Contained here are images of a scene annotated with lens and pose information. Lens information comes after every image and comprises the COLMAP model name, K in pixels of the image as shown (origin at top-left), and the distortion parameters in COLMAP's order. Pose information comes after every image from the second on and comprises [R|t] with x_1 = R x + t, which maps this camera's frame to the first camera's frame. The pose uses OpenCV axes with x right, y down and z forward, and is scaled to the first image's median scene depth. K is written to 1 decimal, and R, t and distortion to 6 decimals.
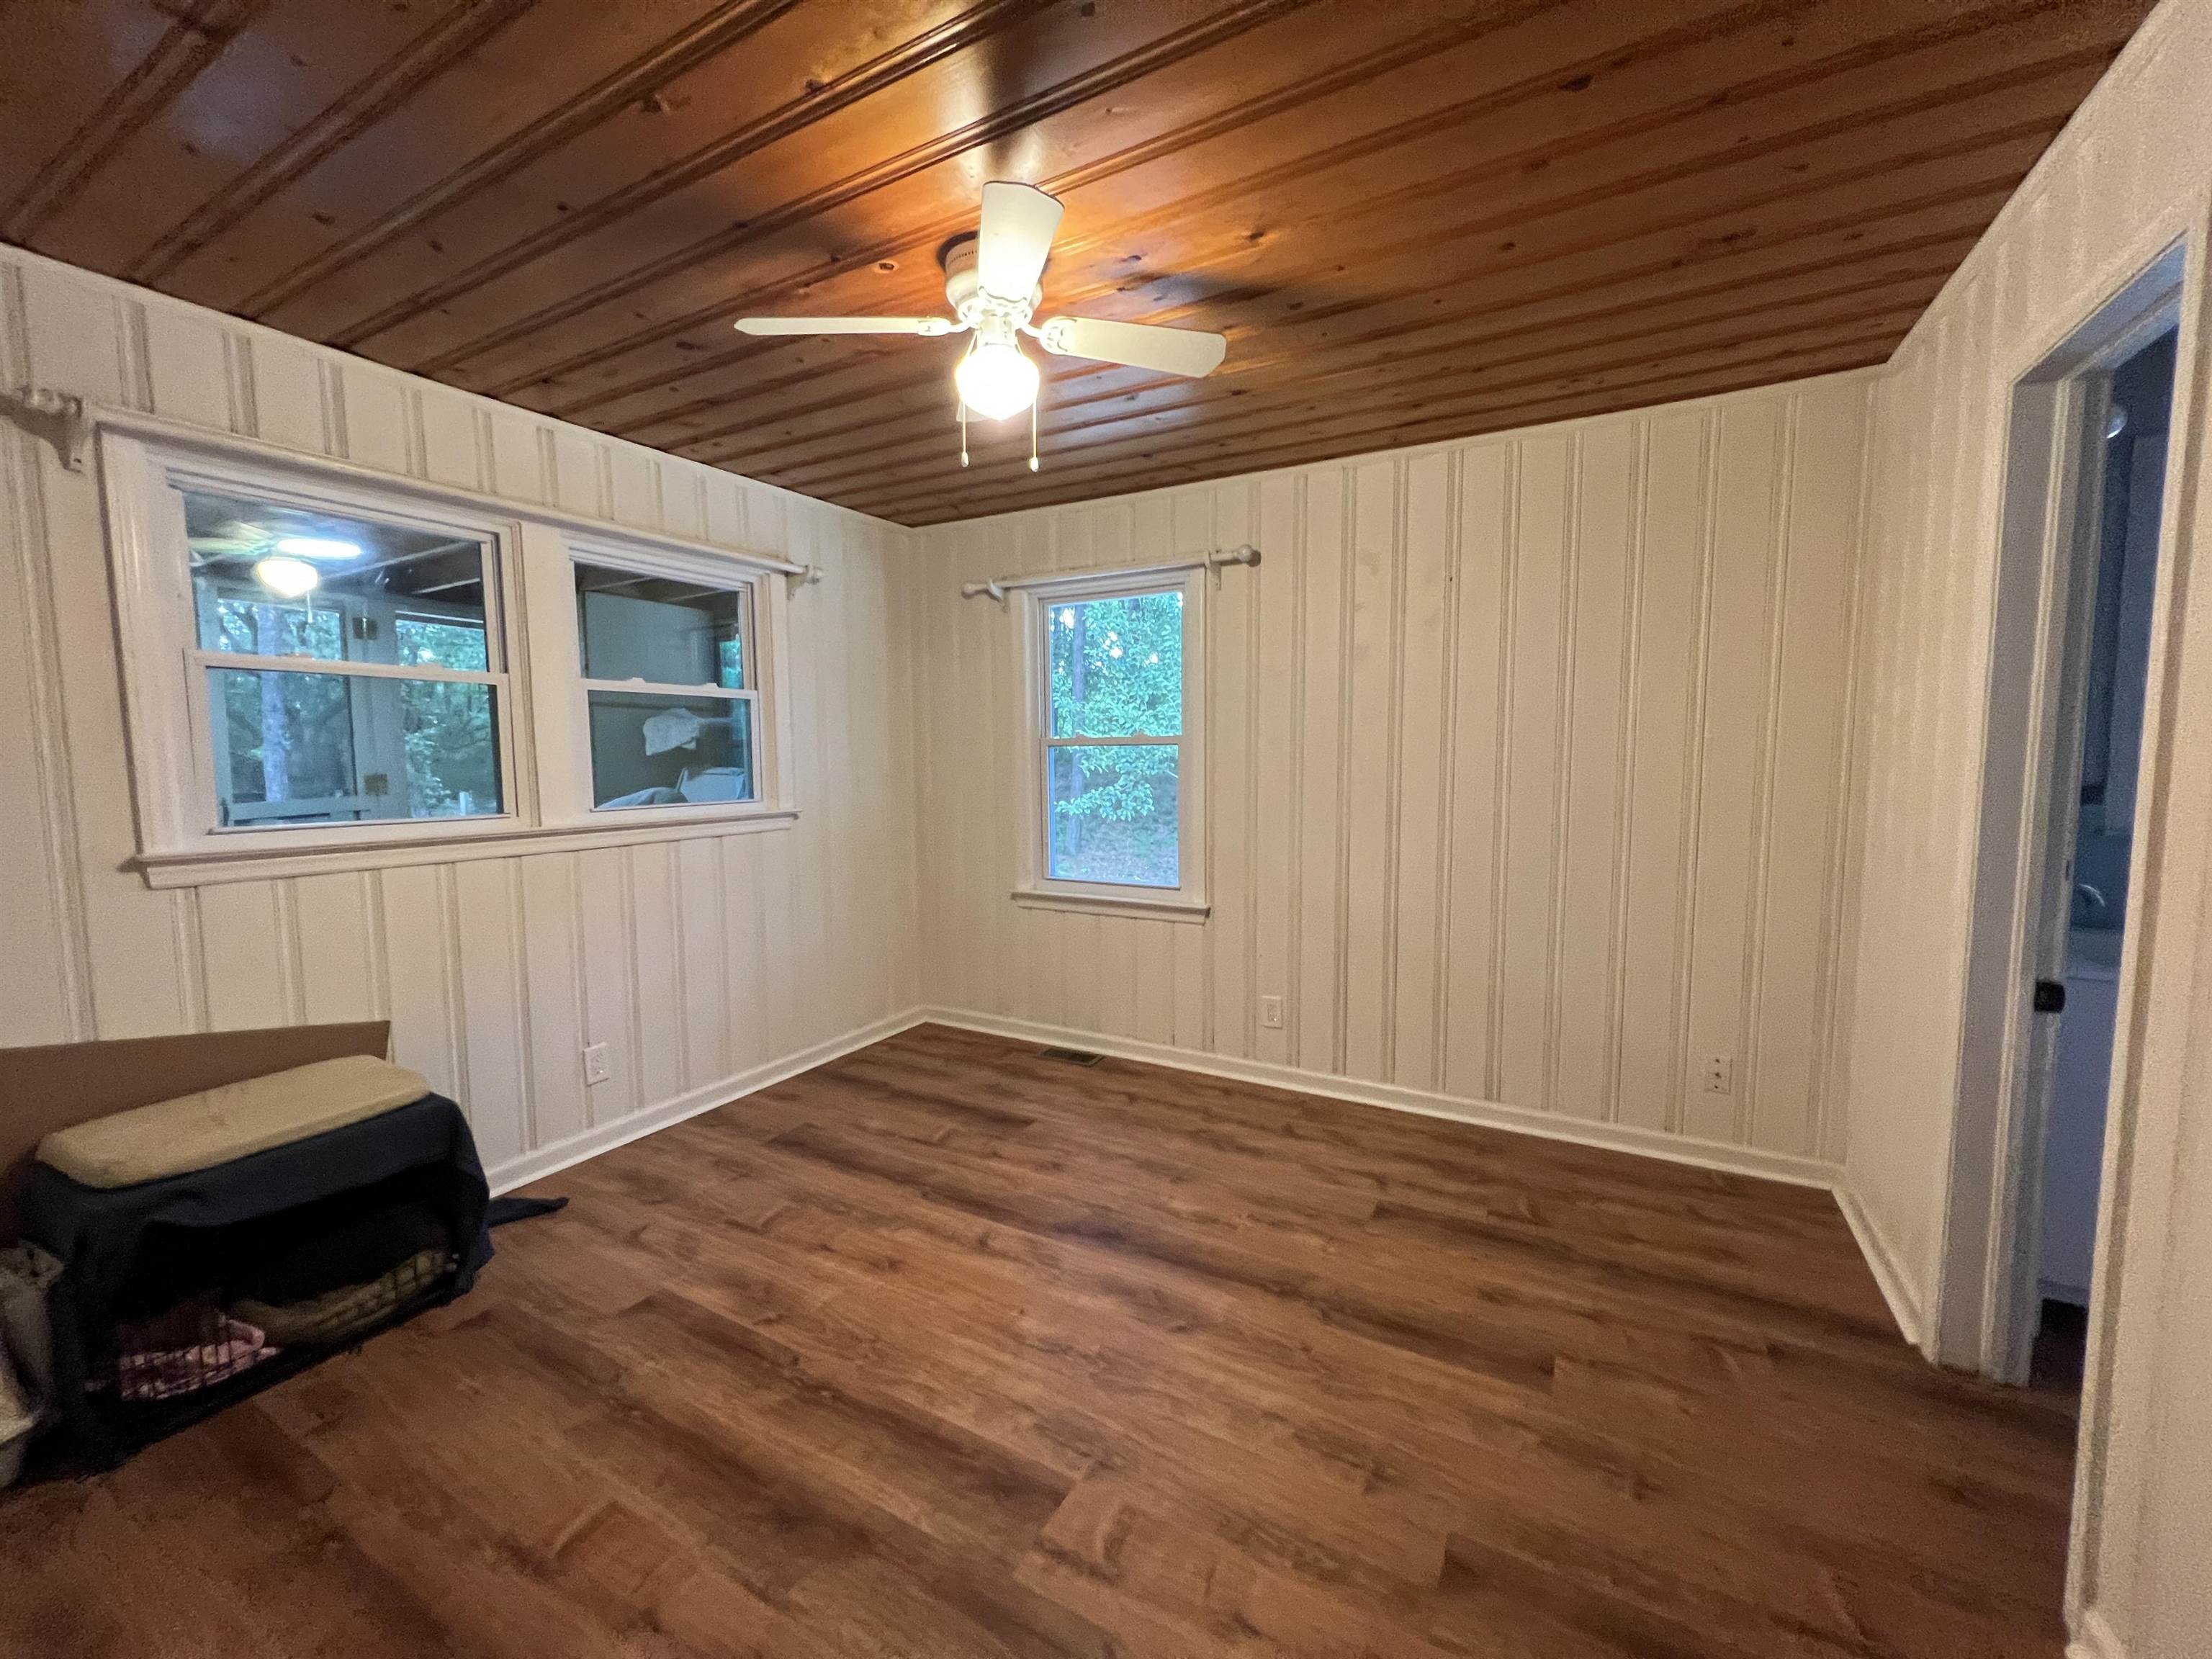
lens RADIAL K [[885.2, 0, 1098.2], [0, 885.2, 828.2], [0, 0, 1]] dist [-0.003414, 0.000153]
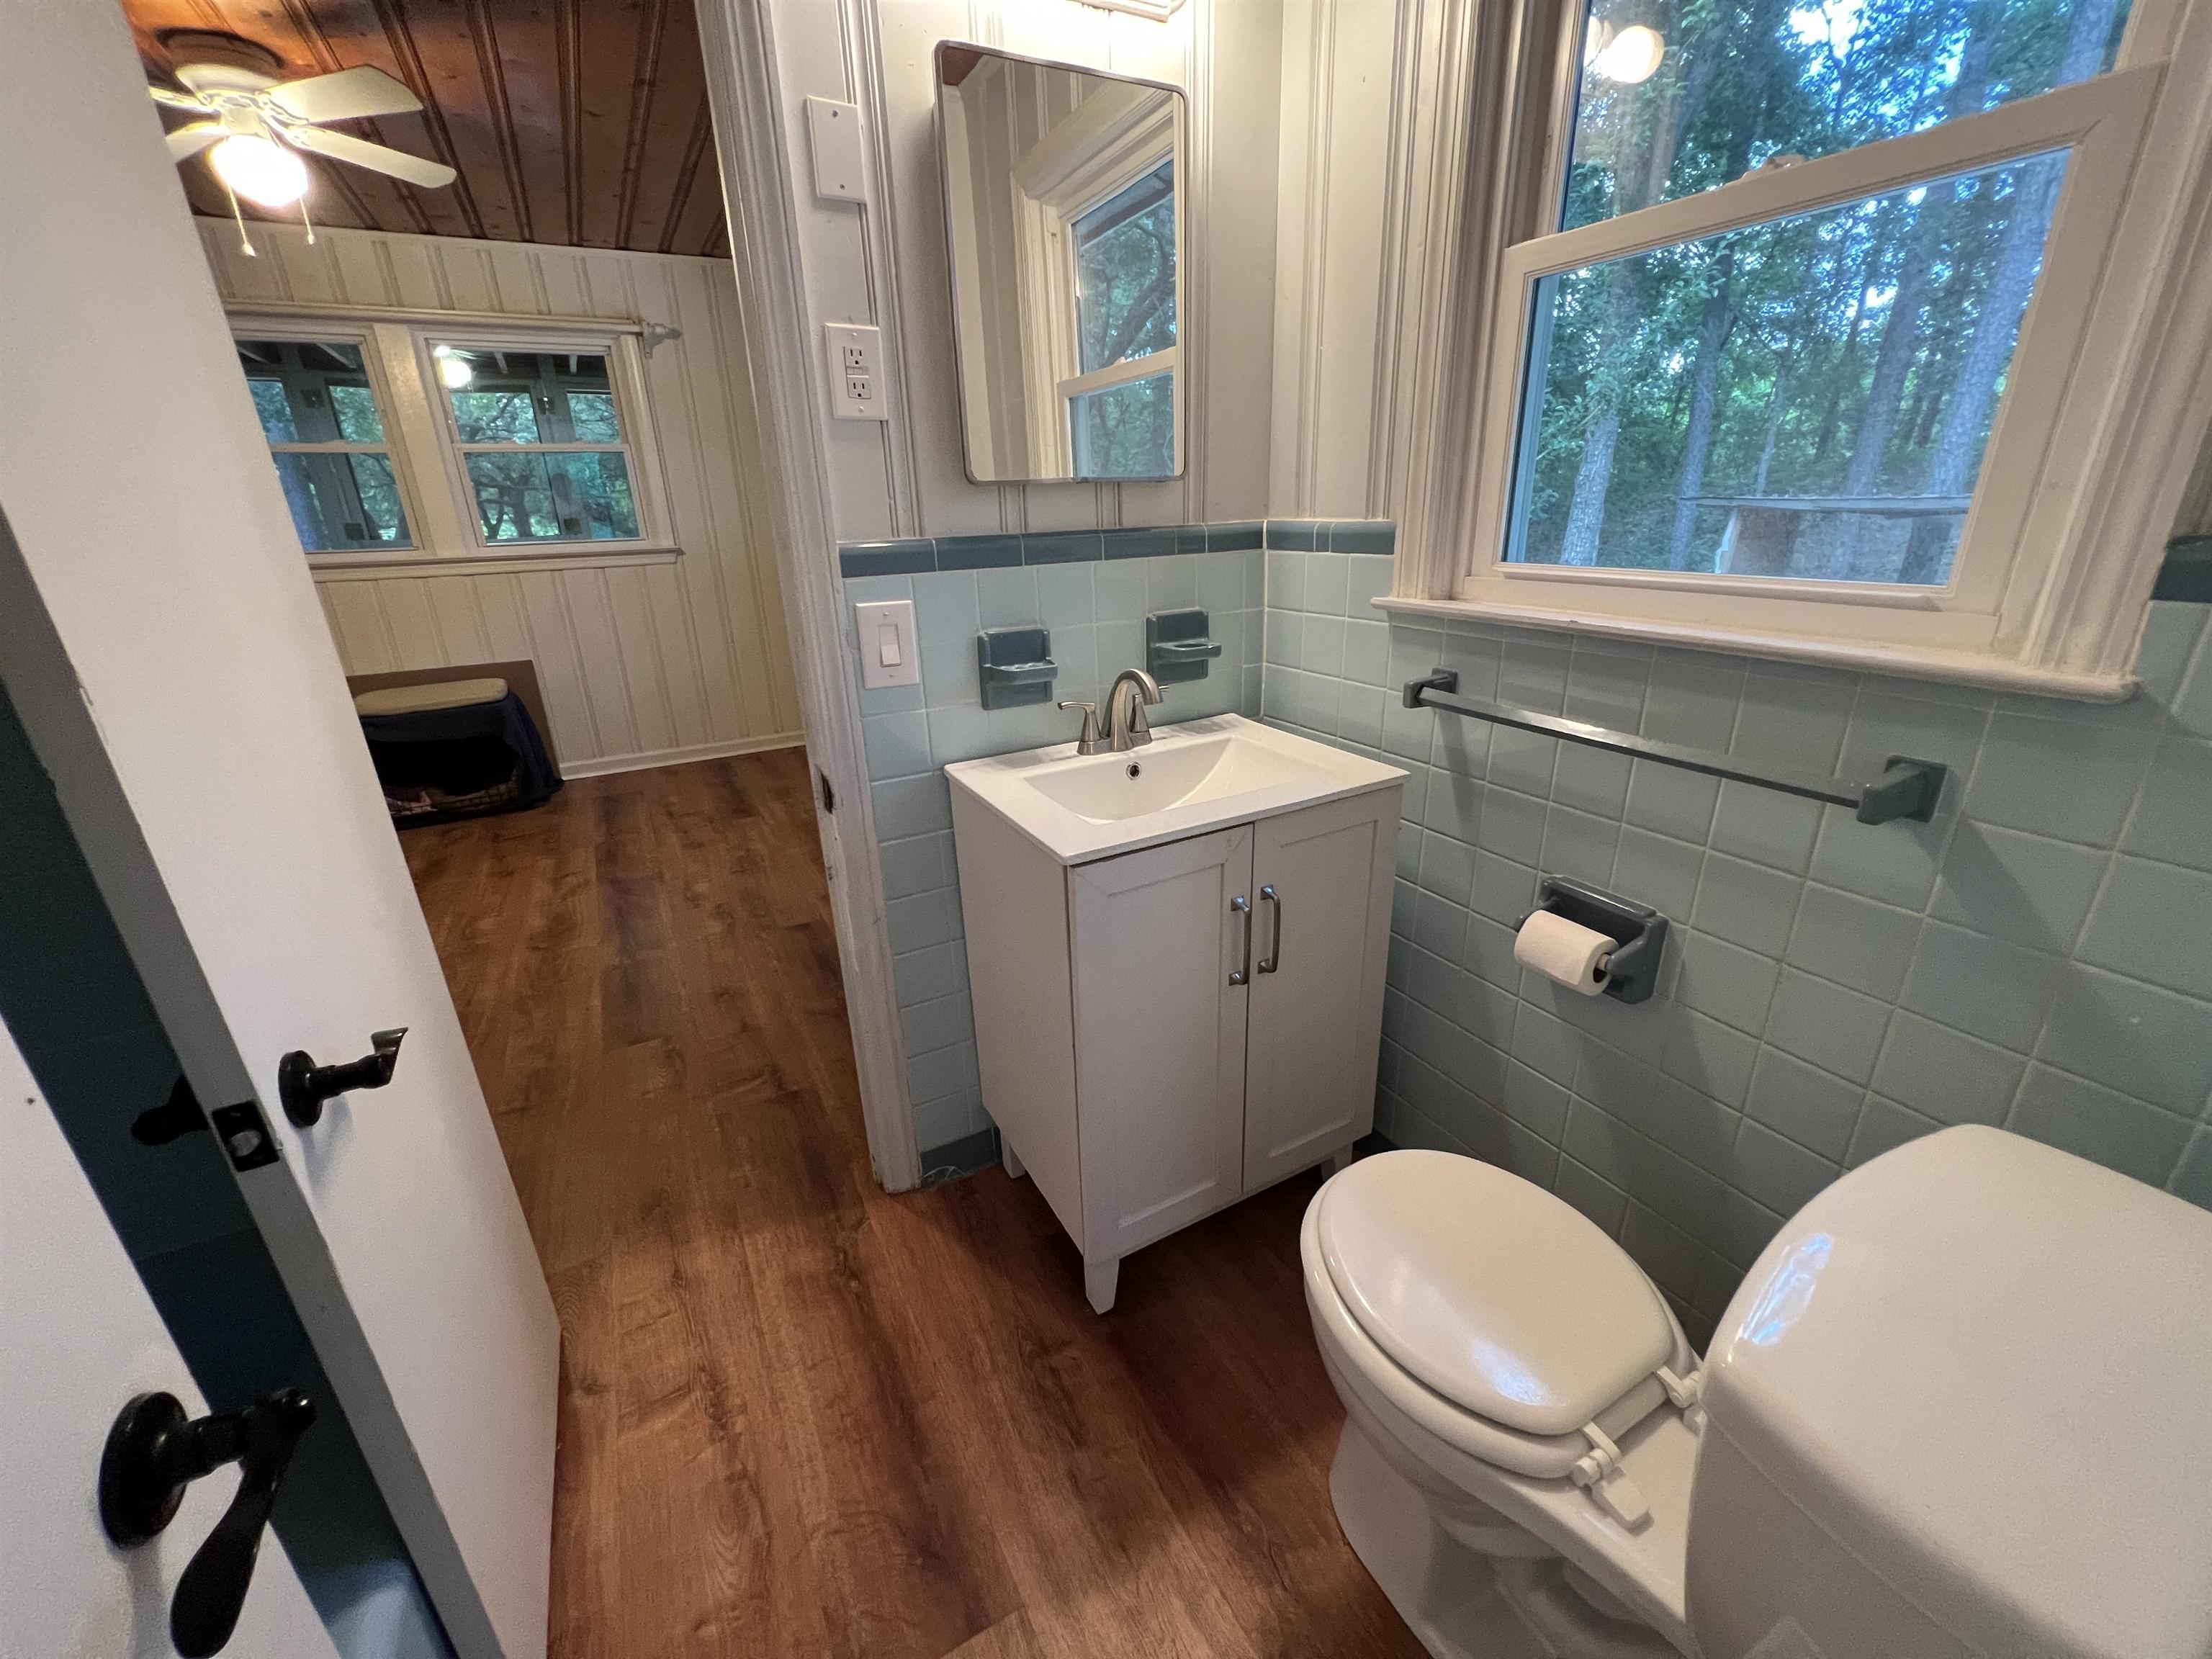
lens RADIAL K [[886.7, 0, 1099.6], [0, 886.7, 825.9], [0, 0, 1]] dist [-0.002005, 0.000438]
pose [[0.849432, 0.166959, -0.500589, 1.164088], [-0.022649, 0.959290, 0.281515, -0.013162], [0.527212, -0.227790, 0.818633, 0.303315]]
